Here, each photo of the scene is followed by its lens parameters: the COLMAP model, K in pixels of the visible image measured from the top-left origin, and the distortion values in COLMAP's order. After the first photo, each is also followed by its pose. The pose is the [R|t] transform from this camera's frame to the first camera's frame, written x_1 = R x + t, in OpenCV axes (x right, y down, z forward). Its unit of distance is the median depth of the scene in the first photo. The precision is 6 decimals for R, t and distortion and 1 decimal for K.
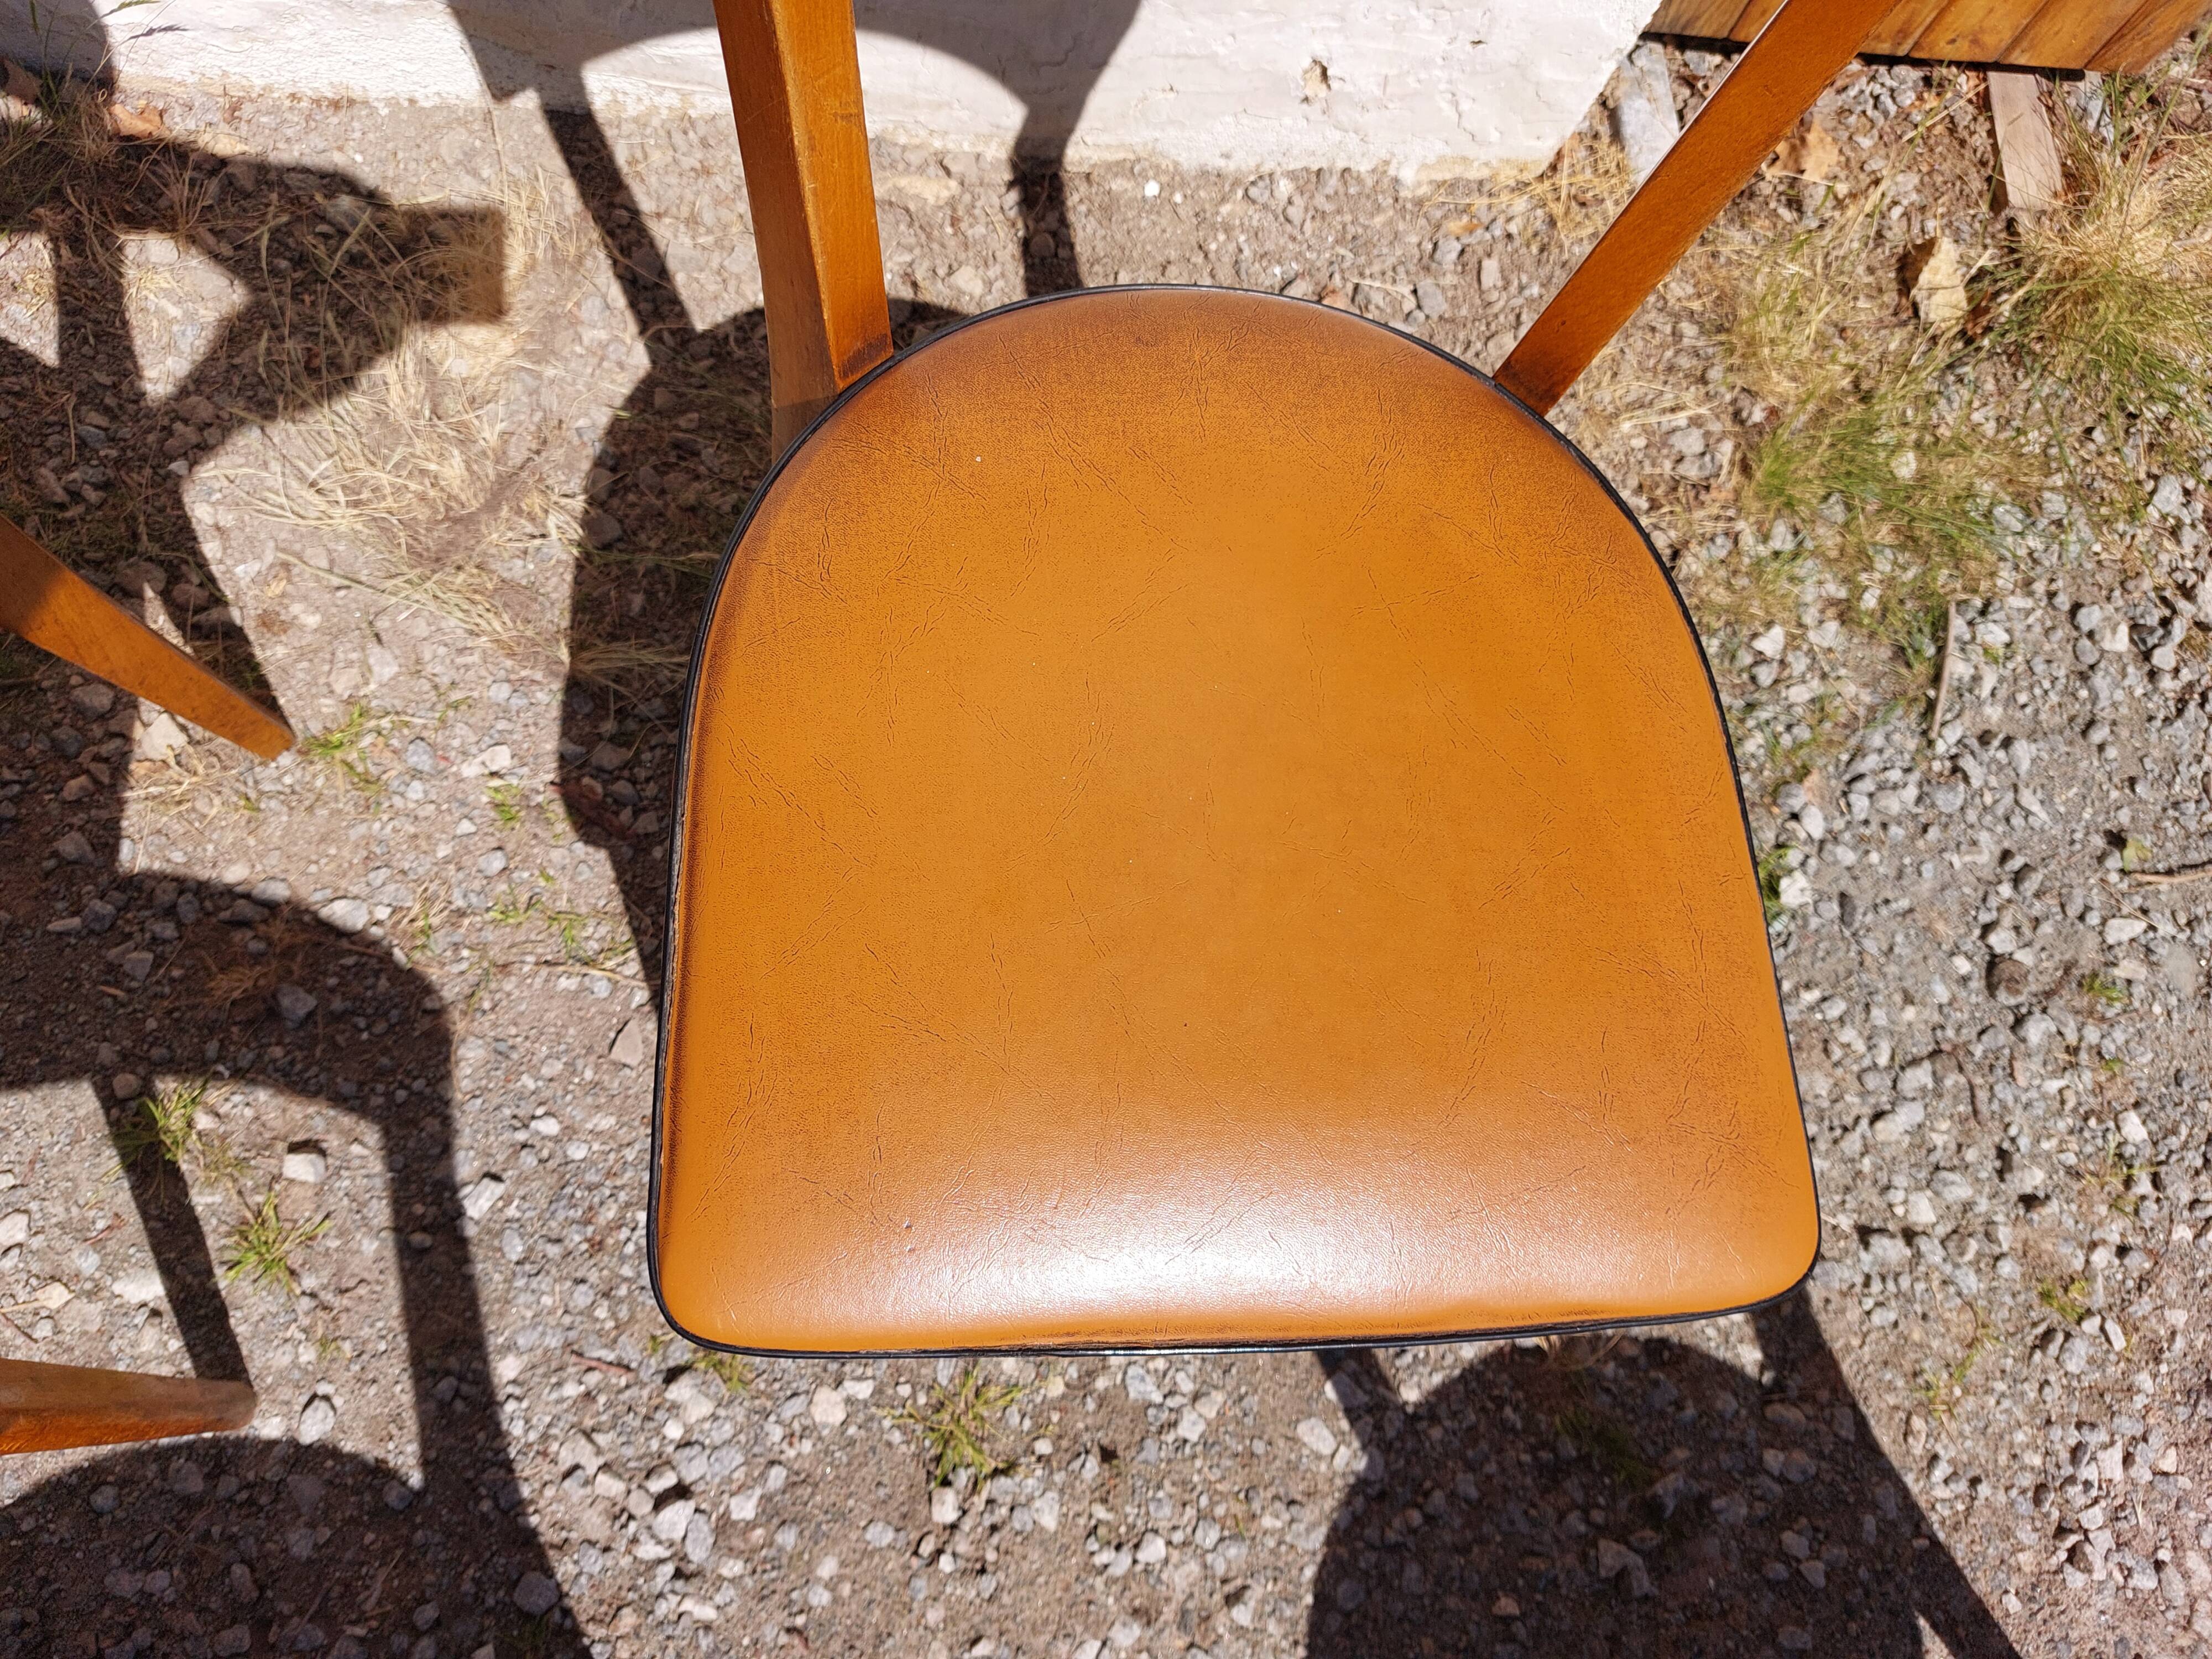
lens RADIAL K [[1501.3, 0, 1106.8], [0, 1501.3, 833.9], [0, 0, 1]] dist [0.005864, -0.011779]
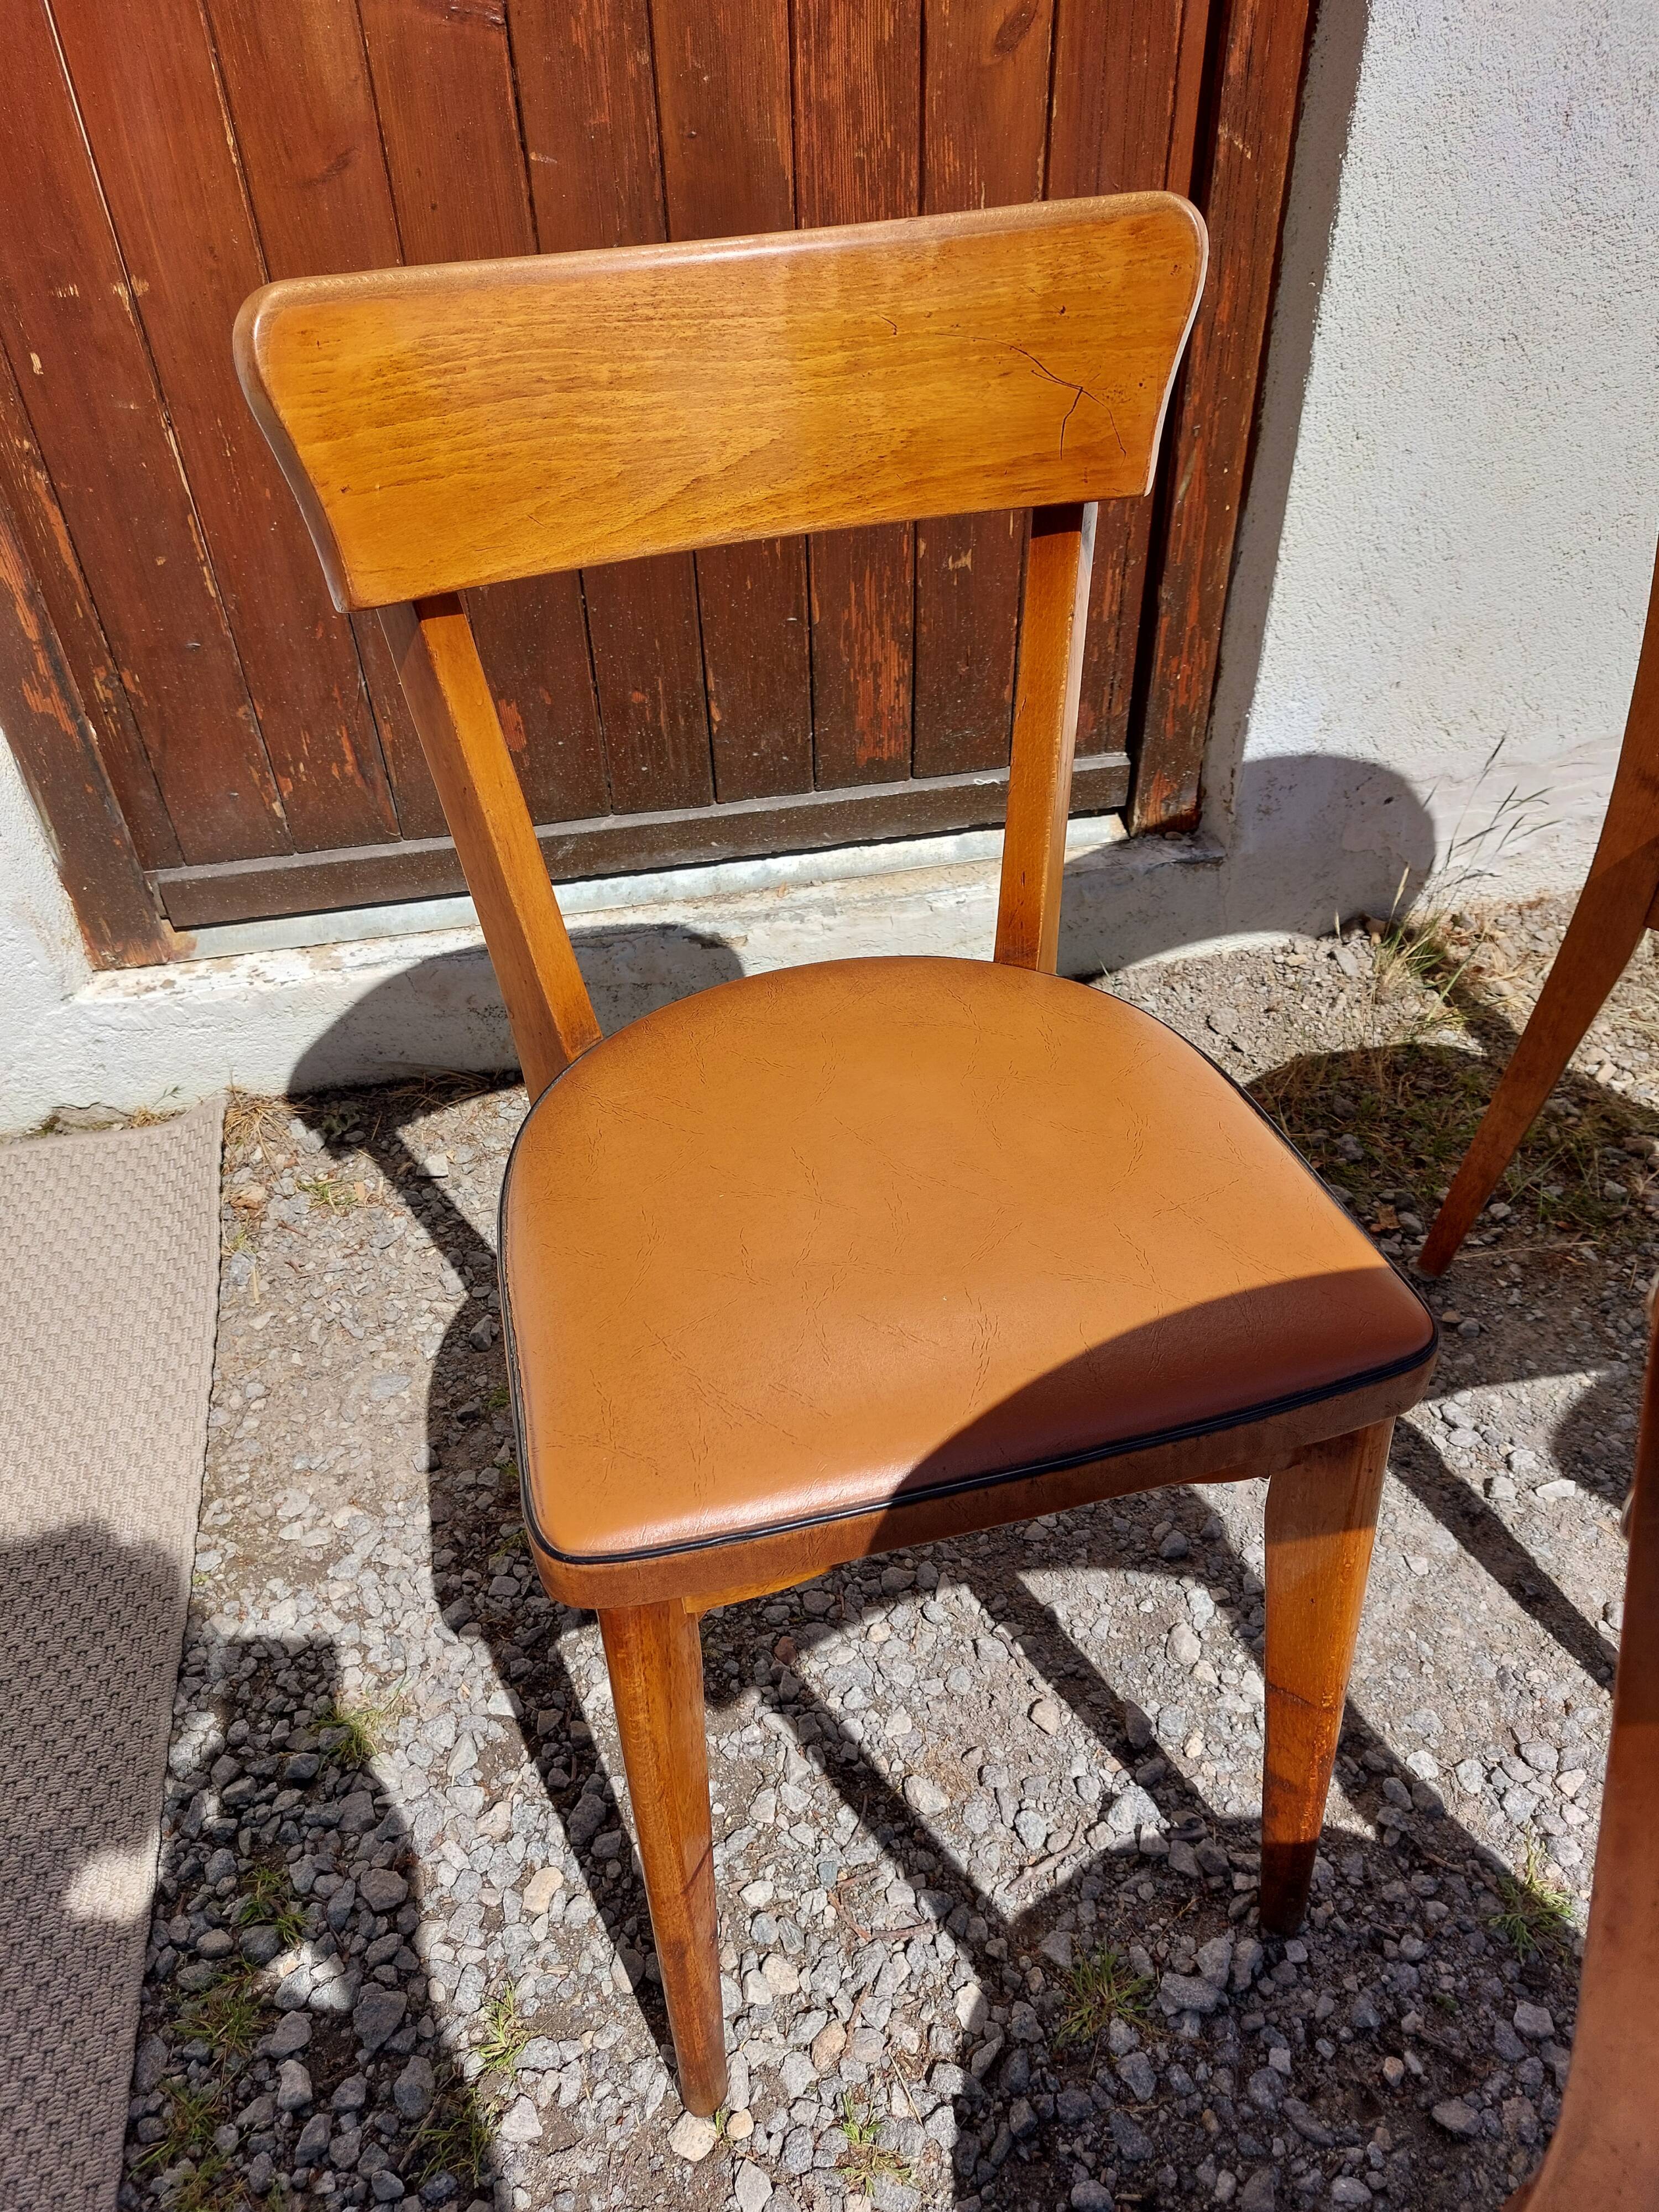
lens RADIAL K [[1627.4, 0, 825.8], [0, 1627.4, 1128.2], [0, 0, 1]] dist [0.053415, -0.064599]
pose [[0.968952, -0.246599, 0.017943, -1.360942], [0.215204, 0.805408, -0.552272, 0.485196], [0.121738, 0.538986, 0.833471, -0.371944]]
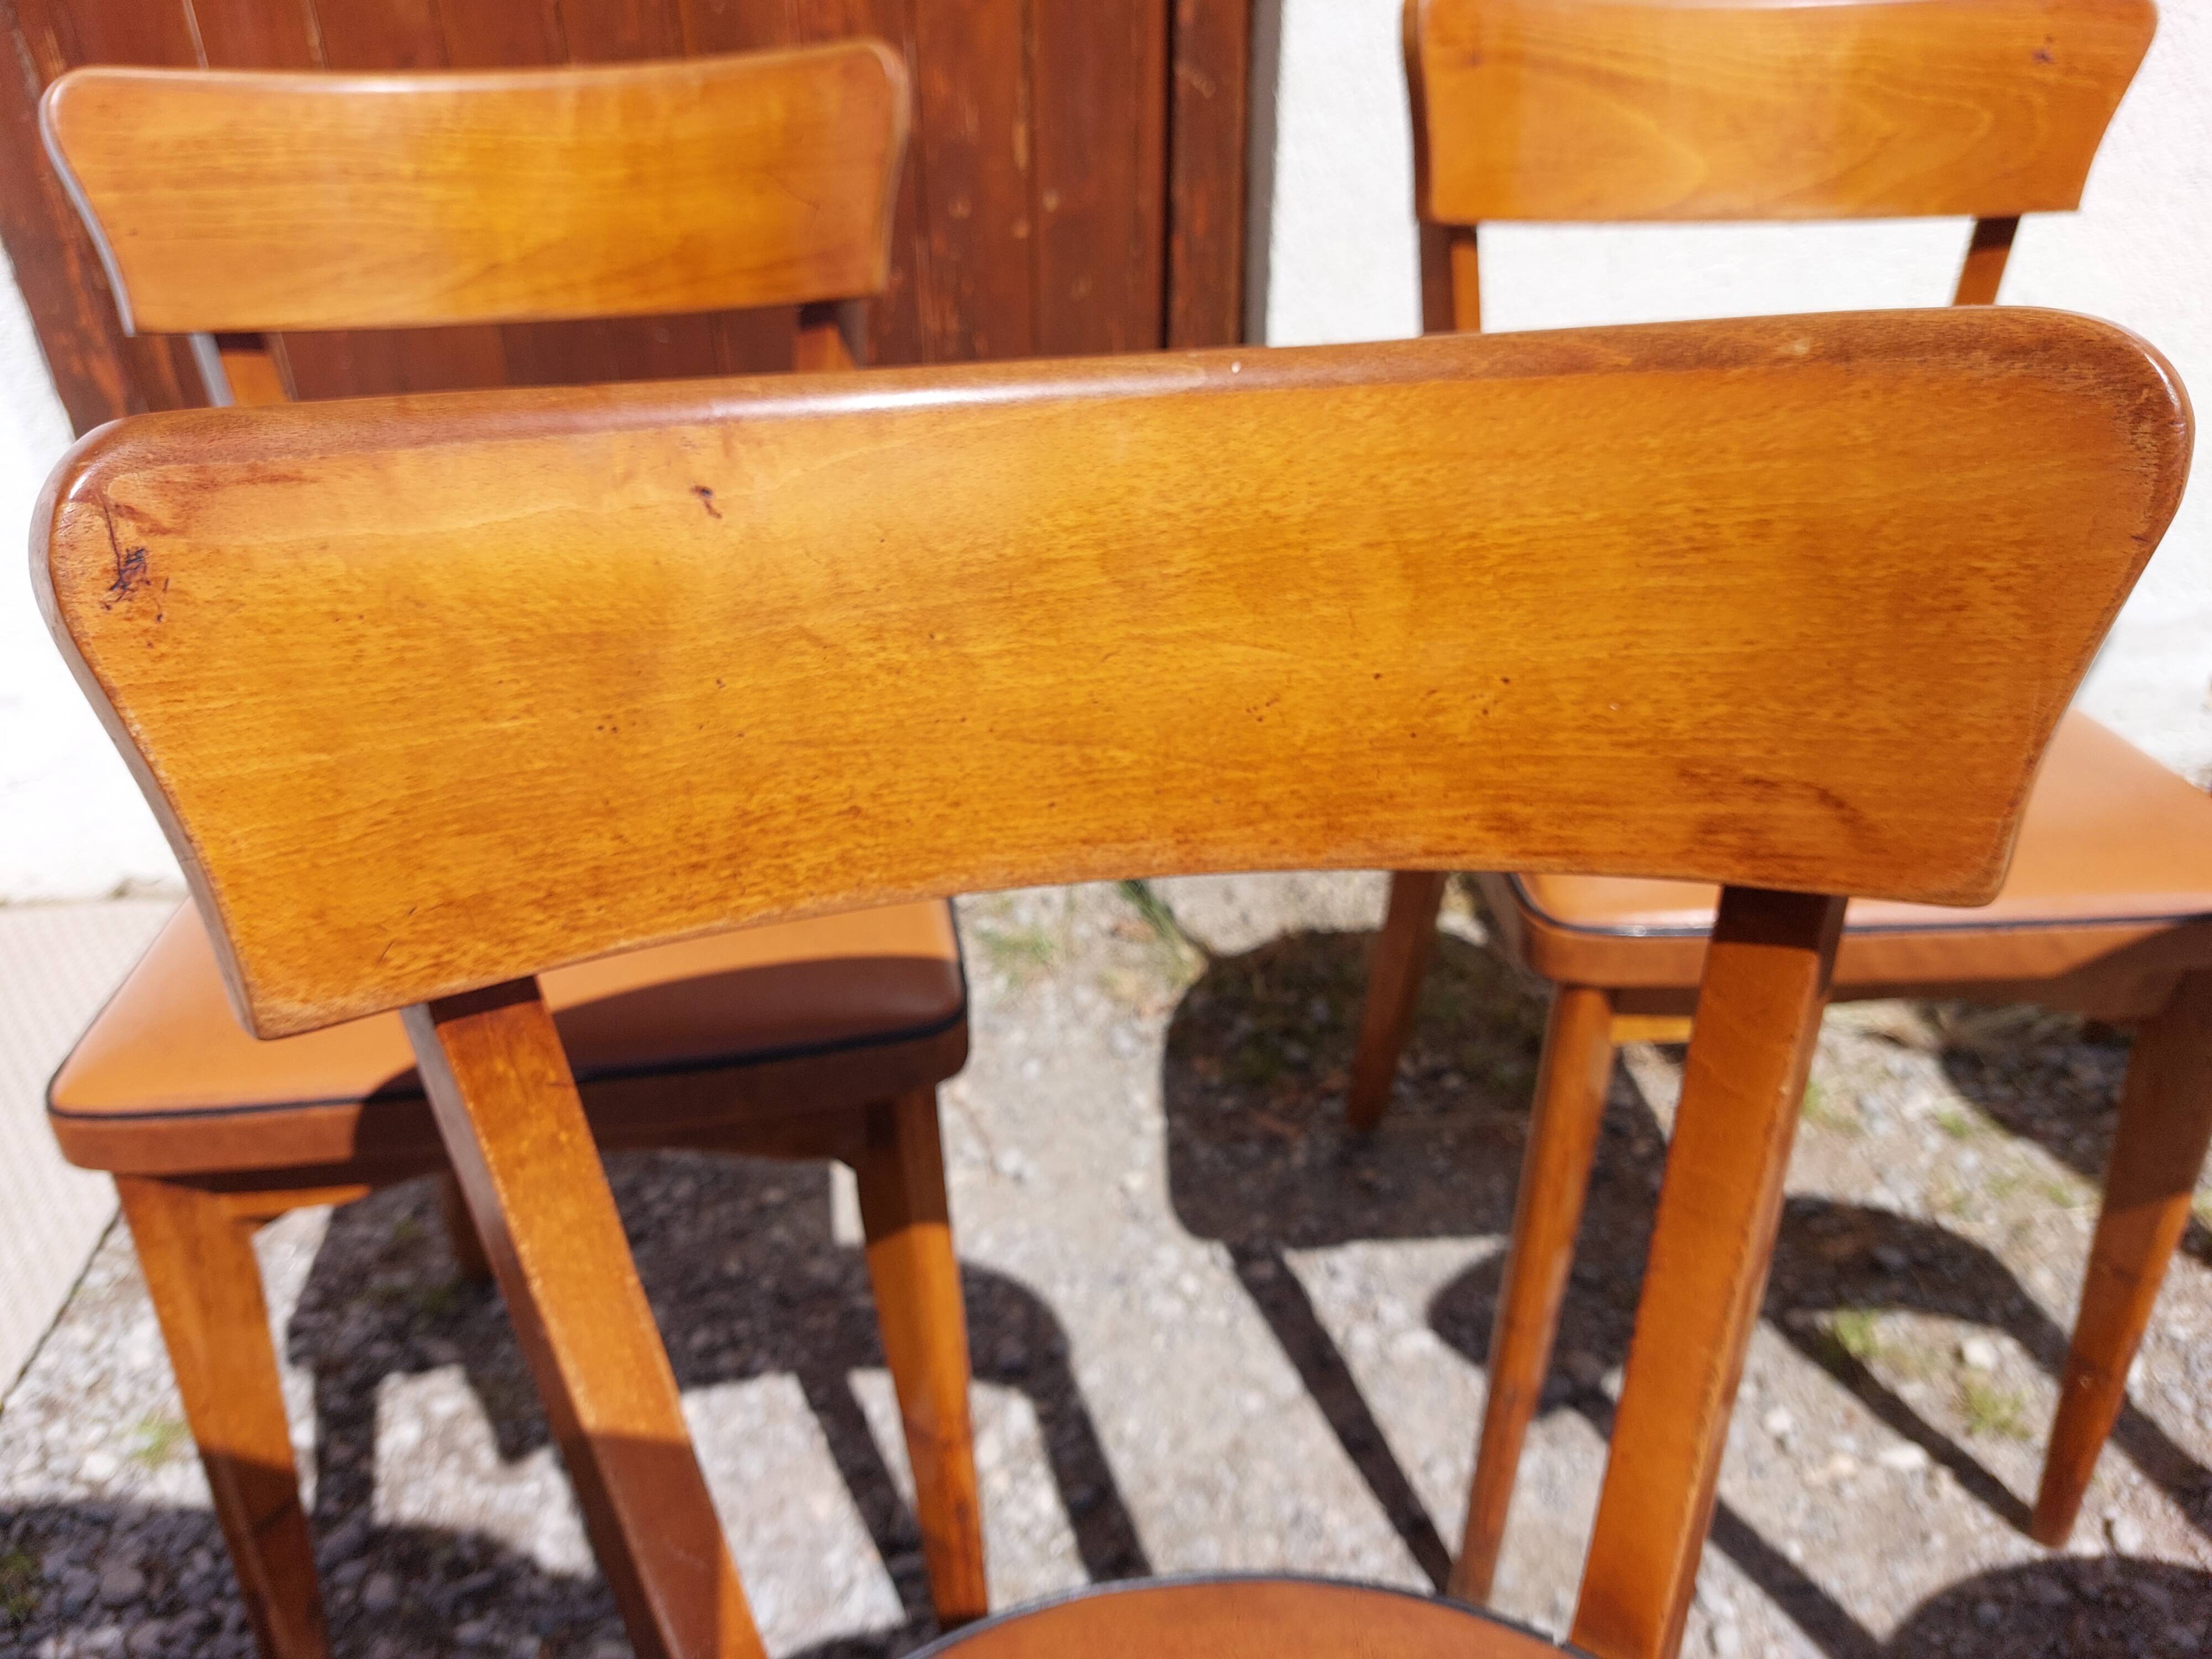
lens RADIAL K [[1627.4, 0, 1085.2], [0, 1627.4, 831.1], [0, 0, 1]] dist [0.053415, -0.064599]
pose [[0.985913, -0.164849, -0.028301, -1.014848], [0.098475, 0.708857, -0.698445, 0.691033], [0.135199, 0.685819, 0.715104, -0.280231]]
